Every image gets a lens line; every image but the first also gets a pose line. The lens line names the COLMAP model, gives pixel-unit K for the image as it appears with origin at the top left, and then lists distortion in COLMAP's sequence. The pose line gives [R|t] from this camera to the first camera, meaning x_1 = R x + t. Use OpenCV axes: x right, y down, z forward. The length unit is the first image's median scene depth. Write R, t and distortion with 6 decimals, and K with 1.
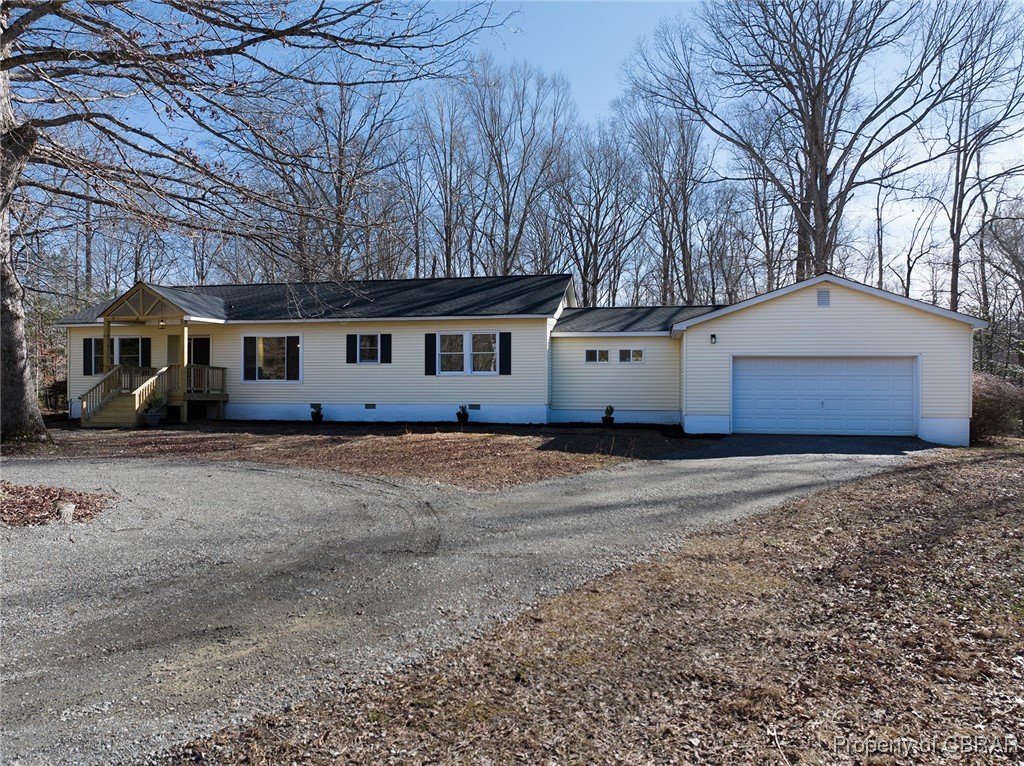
lens RADIAL K [[726.3, 0, 512.0], [0, 726.3, 383.0], [0, 0, 1]] dist [-0.035156, 0.002902]
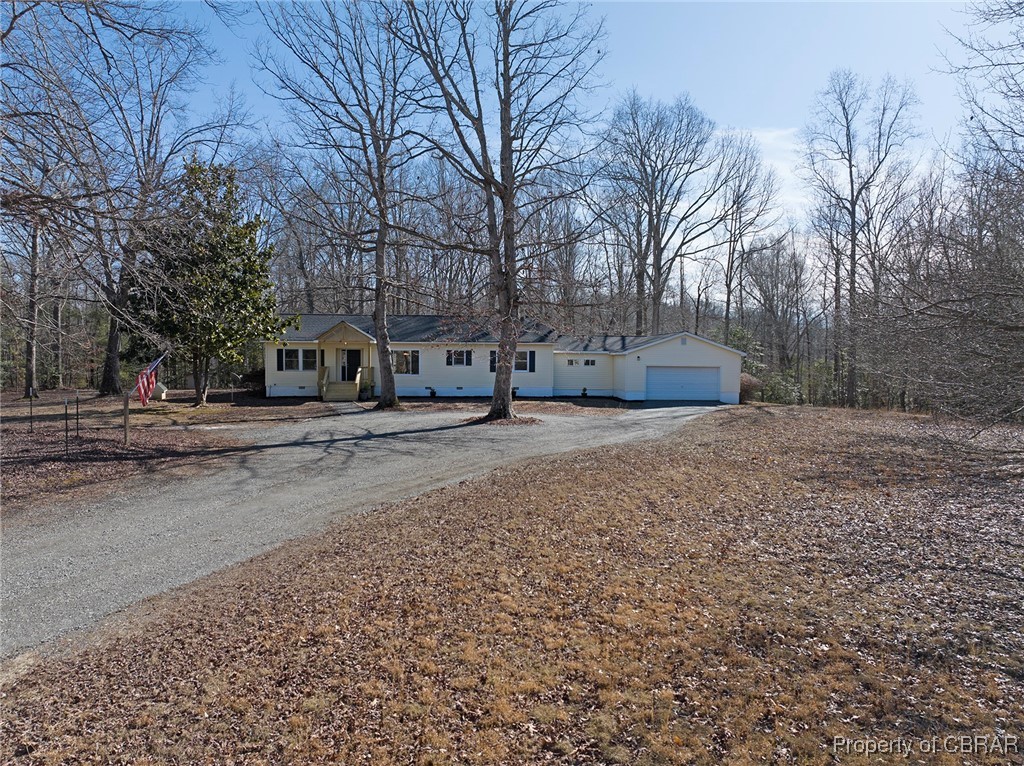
lens RADIAL K [[726.3, 0, 512.0], [0, 726.3, 383.0], [0, 0, 1]] dist [-0.035156, 0.002902]
pose [[0.960426, -0.004312, 0.278502, -0.600612], [-0.005424, 0.999401, 0.034176, -0.048285], [-0.278483, -0.034334, 0.959827, -0.875291]]
